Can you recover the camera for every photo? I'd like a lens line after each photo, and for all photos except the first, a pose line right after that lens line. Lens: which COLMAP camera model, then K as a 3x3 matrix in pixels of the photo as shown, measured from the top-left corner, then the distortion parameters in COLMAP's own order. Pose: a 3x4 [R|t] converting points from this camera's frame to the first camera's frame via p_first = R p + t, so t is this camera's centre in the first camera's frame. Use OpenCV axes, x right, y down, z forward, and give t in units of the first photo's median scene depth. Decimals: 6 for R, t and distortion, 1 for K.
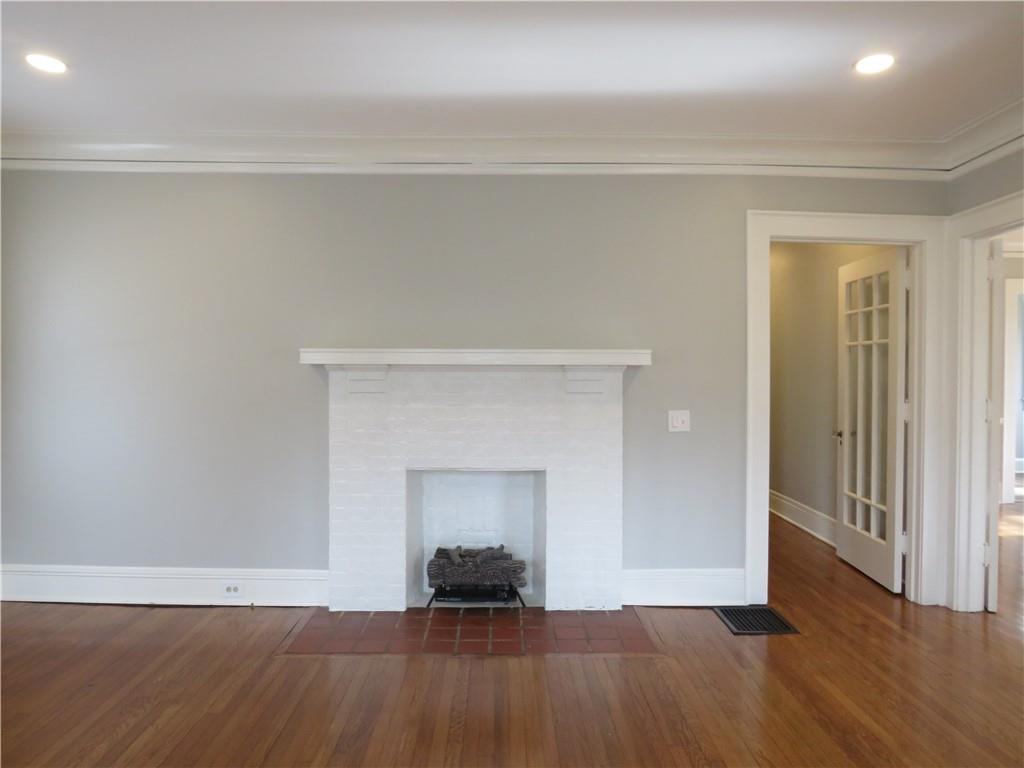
lens RADIAL K [[738.5, 0, 512.0], [0, 738.5, 384.0], [0, 0, 1]] dist [-0.005123, -0.000645]
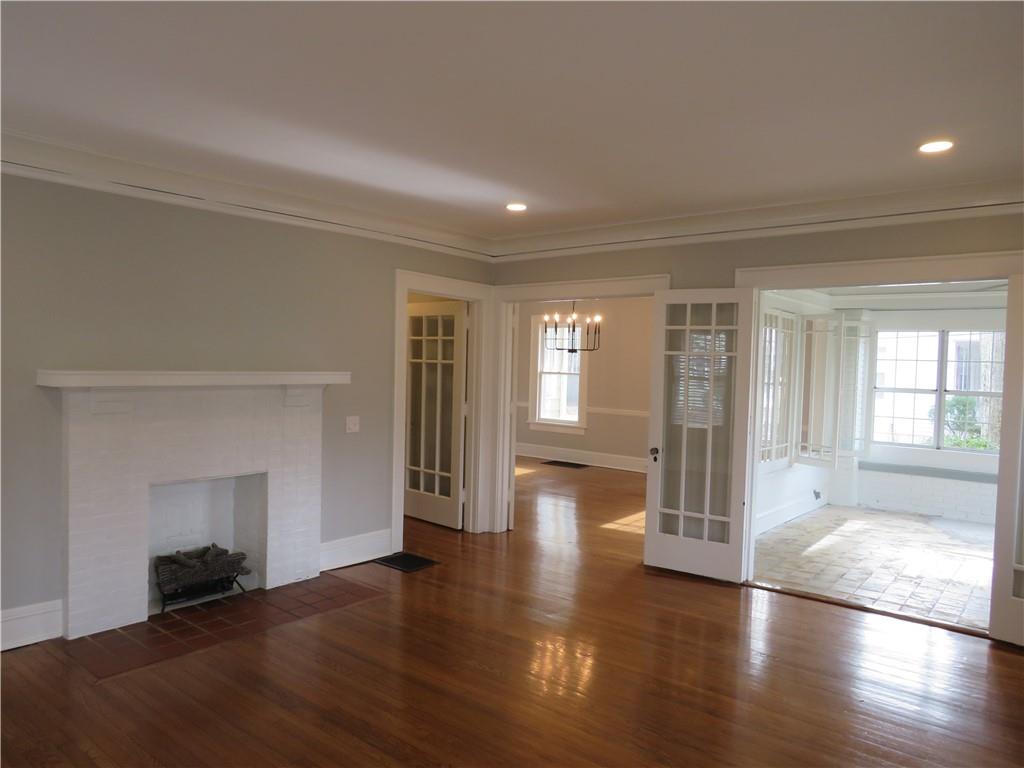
lens RADIAL K [[738.5, 0, 512.0], [0, 738.5, 384.0], [0, 0, 1]] dist [-0.005123, -0.000645]
pose [[0.646945, -0.012713, 0.762430, -0.593501], [-0.010400, 0.999621, 0.025493, -0.058308], [-0.762465, -0.024422, 0.646568, -0.061918]]
